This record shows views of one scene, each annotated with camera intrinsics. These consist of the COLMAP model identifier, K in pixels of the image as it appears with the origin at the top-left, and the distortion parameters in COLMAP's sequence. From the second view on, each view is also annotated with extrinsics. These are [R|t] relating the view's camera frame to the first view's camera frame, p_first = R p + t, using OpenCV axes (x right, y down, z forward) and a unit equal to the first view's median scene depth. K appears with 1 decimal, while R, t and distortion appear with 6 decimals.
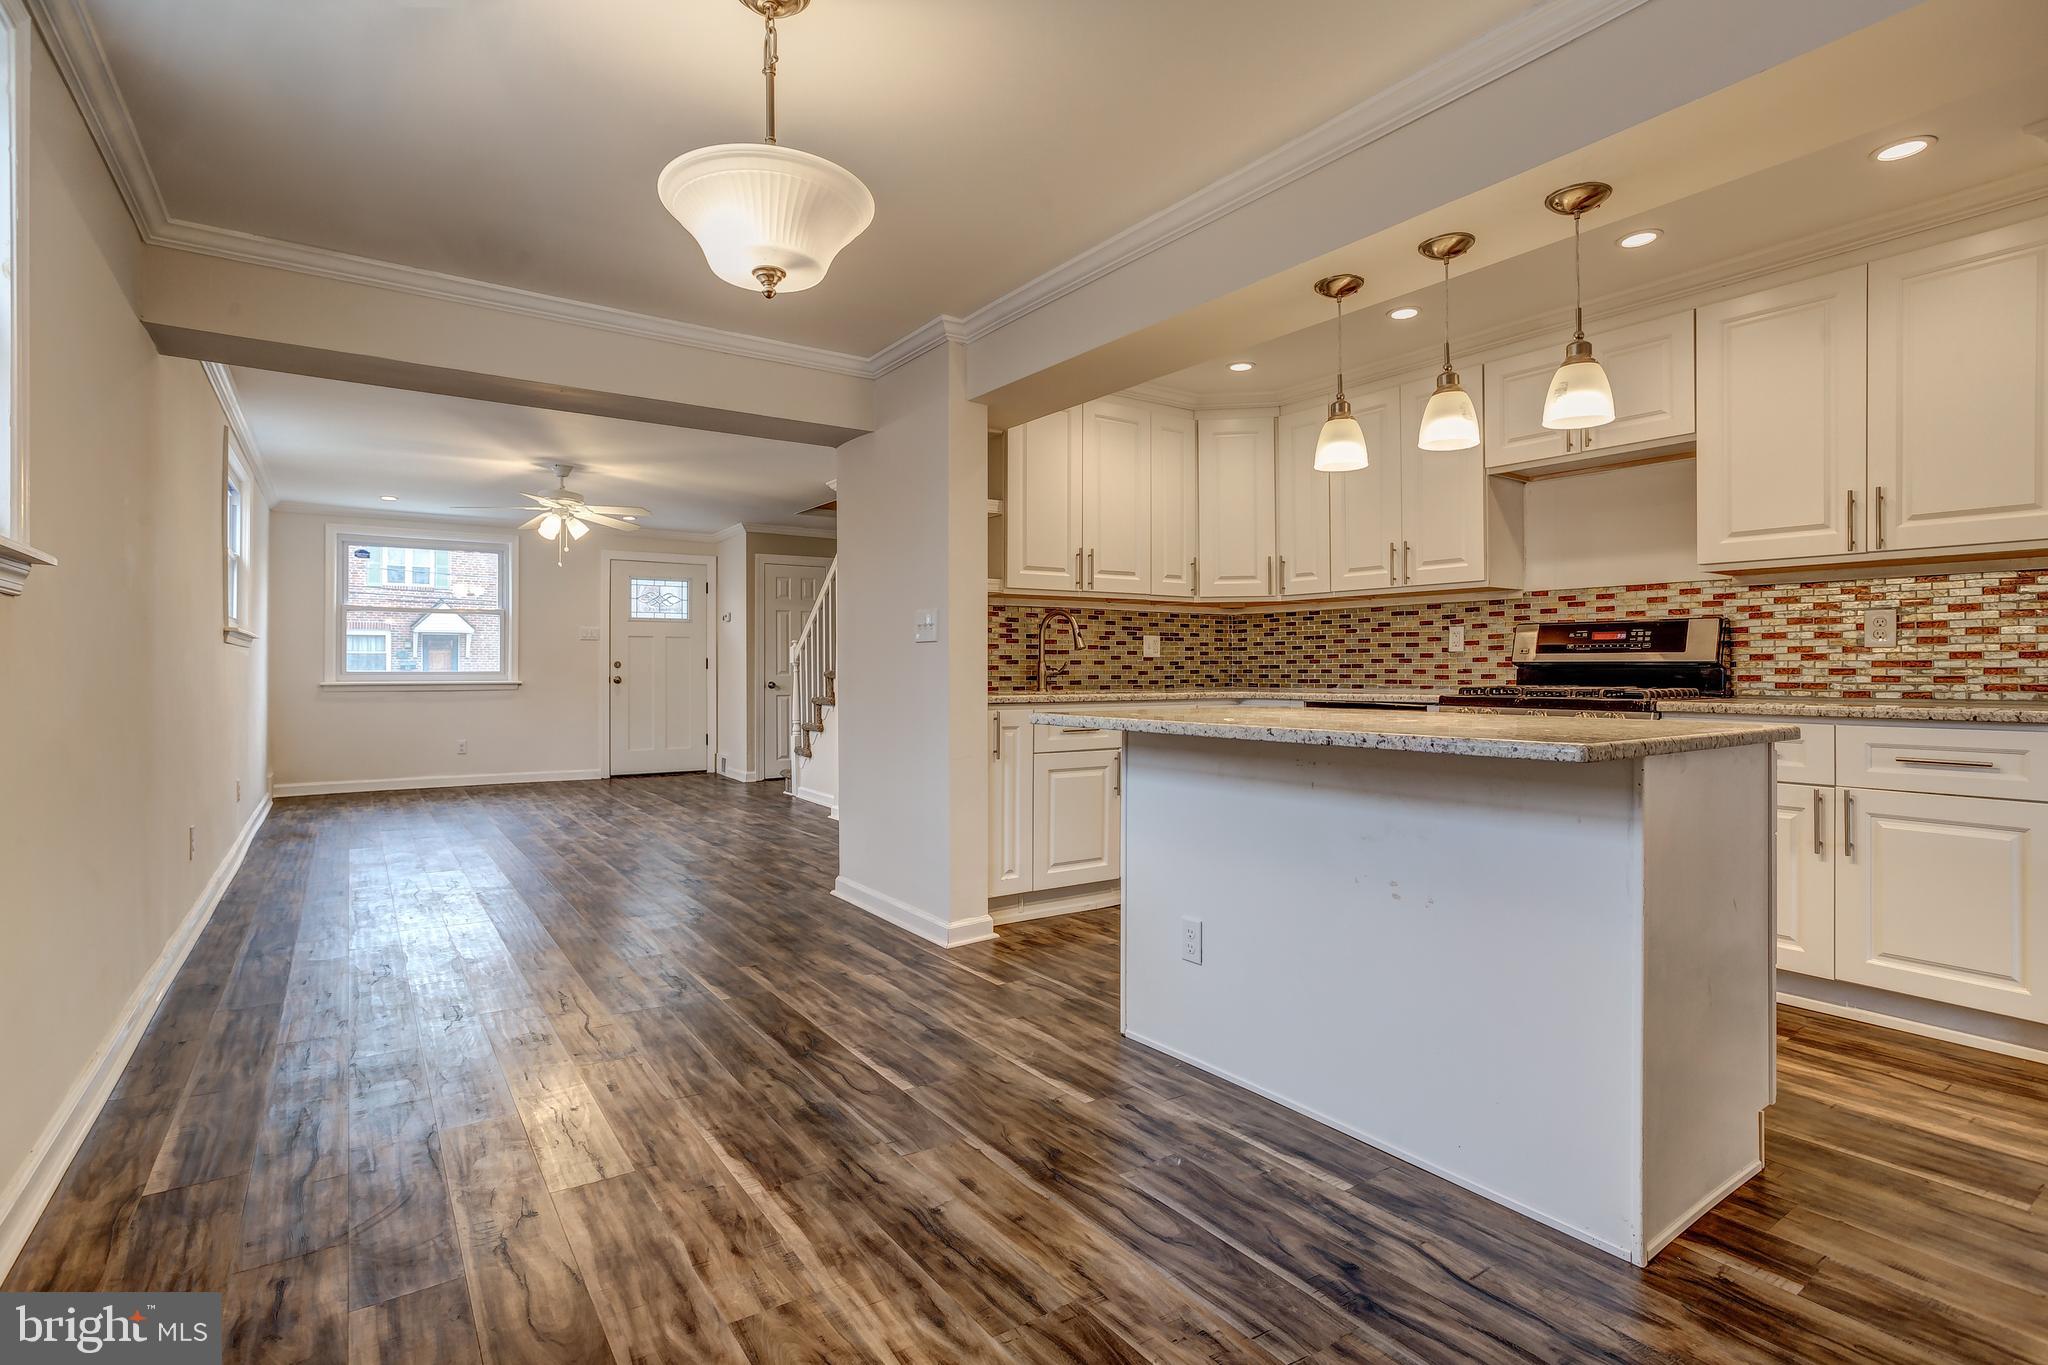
lens RADIAL K [[981.2, 0, 1011.6], [0, 981.2, 666.9], [0, 0, 1]] dist [-0.050634, 0.030491]
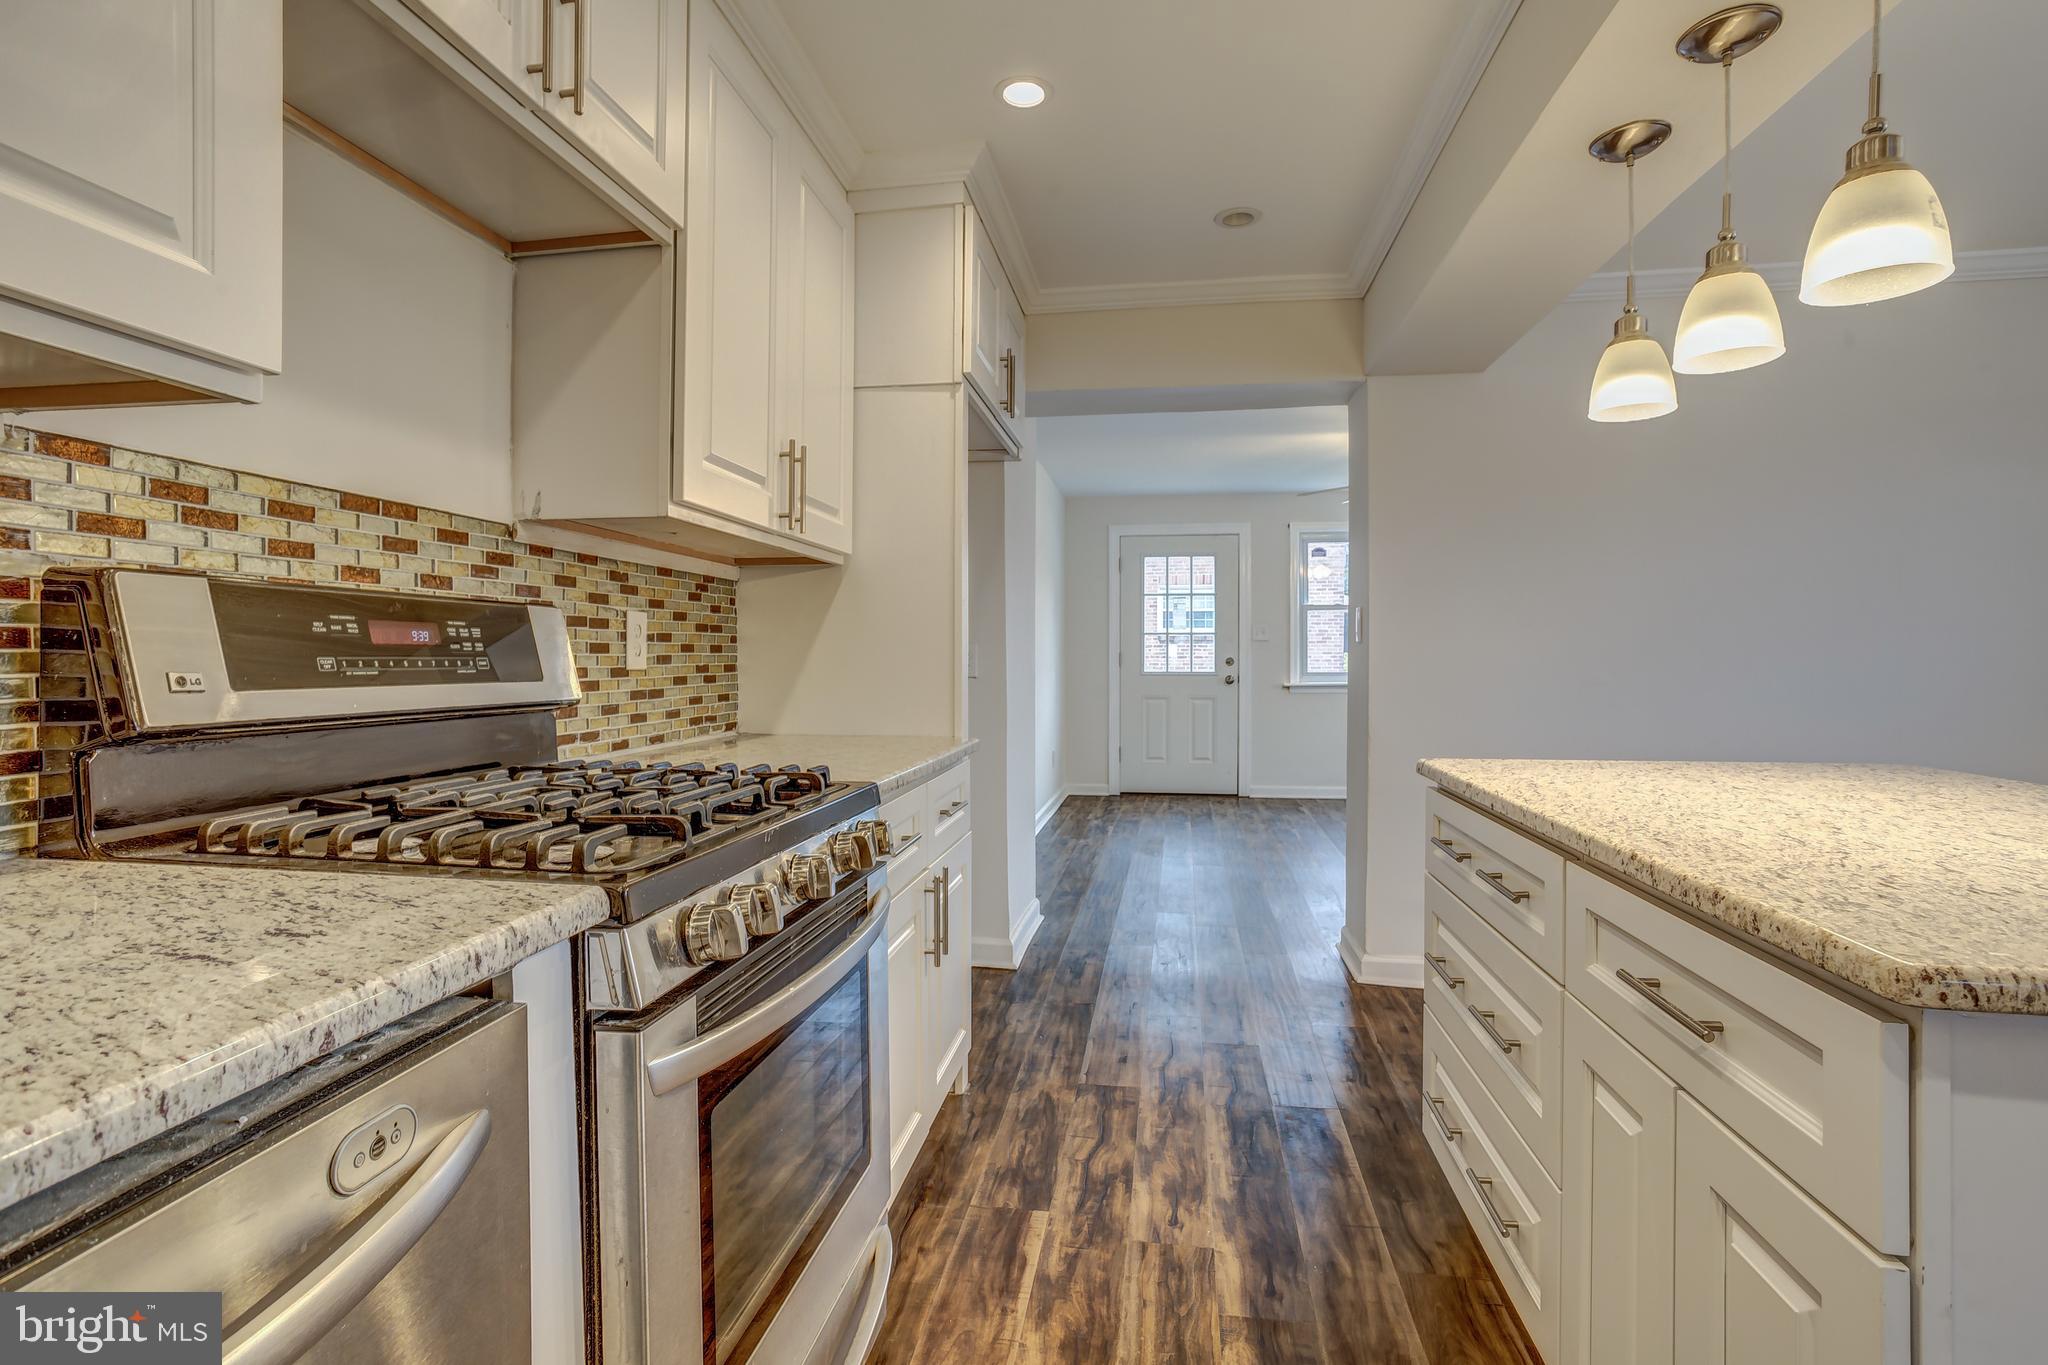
lens RADIAL K [[1003.3, 0, 1014.5], [0, 1003.3, 662.8], [0, 0, 1]] dist [-0.050748, 0.023724]
pose [[-0.722817, -0.005787, 0.691015, 0.172633], [-0.002980, 0.999982, 0.005257, -0.019829], [-0.691033, 0.001741, -0.722821, 0.890416]]
